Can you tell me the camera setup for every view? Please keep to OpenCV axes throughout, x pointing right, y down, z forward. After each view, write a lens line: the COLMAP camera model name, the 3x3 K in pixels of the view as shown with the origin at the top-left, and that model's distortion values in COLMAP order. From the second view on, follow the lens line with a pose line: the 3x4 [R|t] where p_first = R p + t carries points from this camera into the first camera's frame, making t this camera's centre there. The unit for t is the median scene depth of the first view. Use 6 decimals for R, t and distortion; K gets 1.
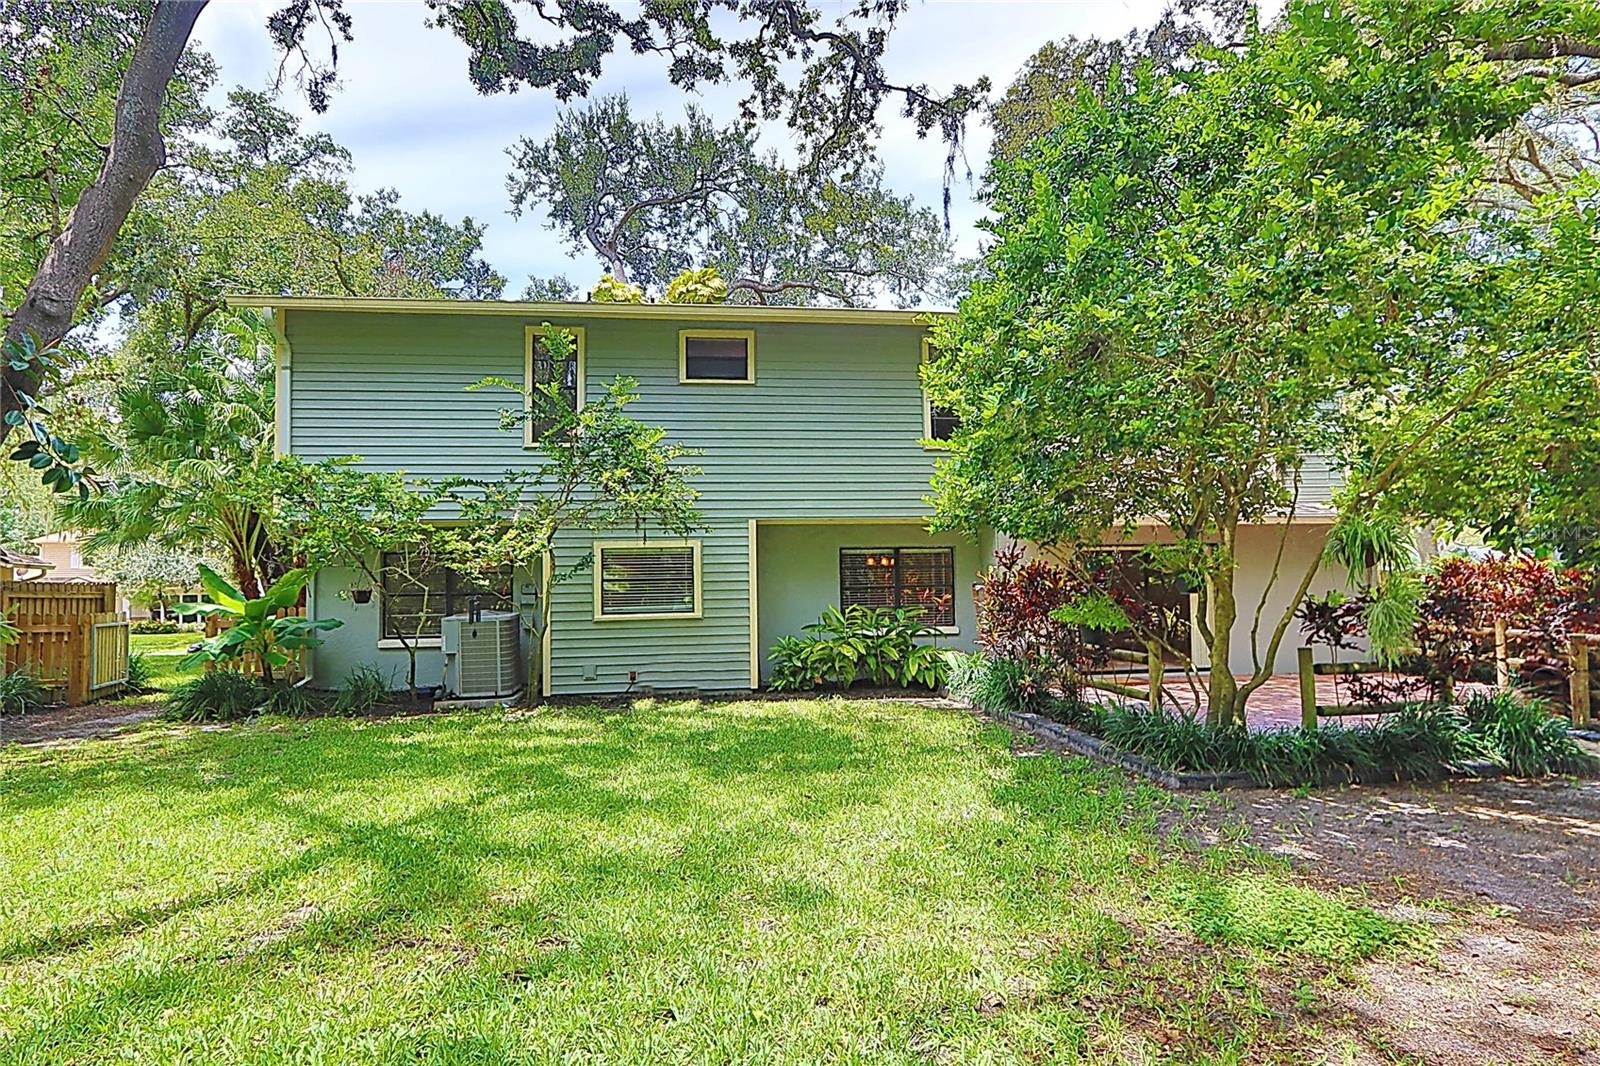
lens RADIAL K [[727.2, 0, 800.0], [0, 727.2, 533.0], [0, 0, 1]] dist [-0.010363, 0.000321]
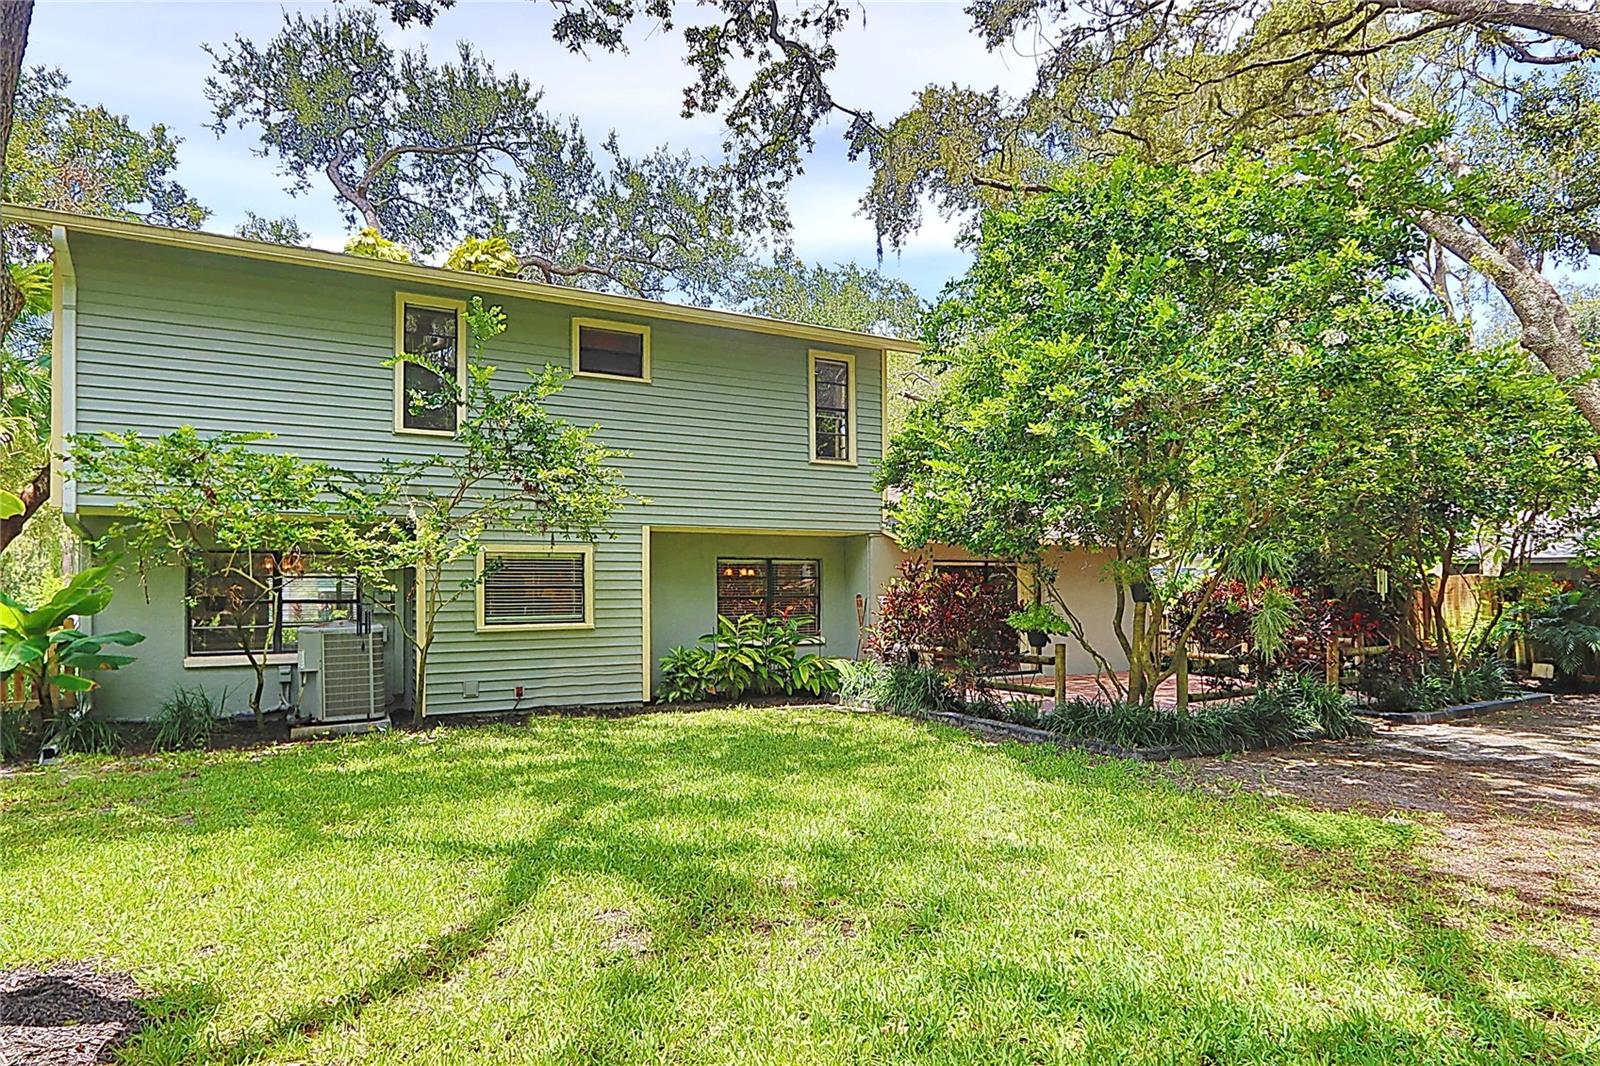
lens RADIAL K [[756.3, 0, 800.5], [0, 756.3, 566.8], [0, 0, 1]] dist [-0.011695, 0.000662]
pose [[0.949174, 0.020370, 0.314091, -0.193348], [-0.030116, 0.999203, 0.026207, 0.003444], [-0.313307, -0.034334, 0.949031, -0.009173]]
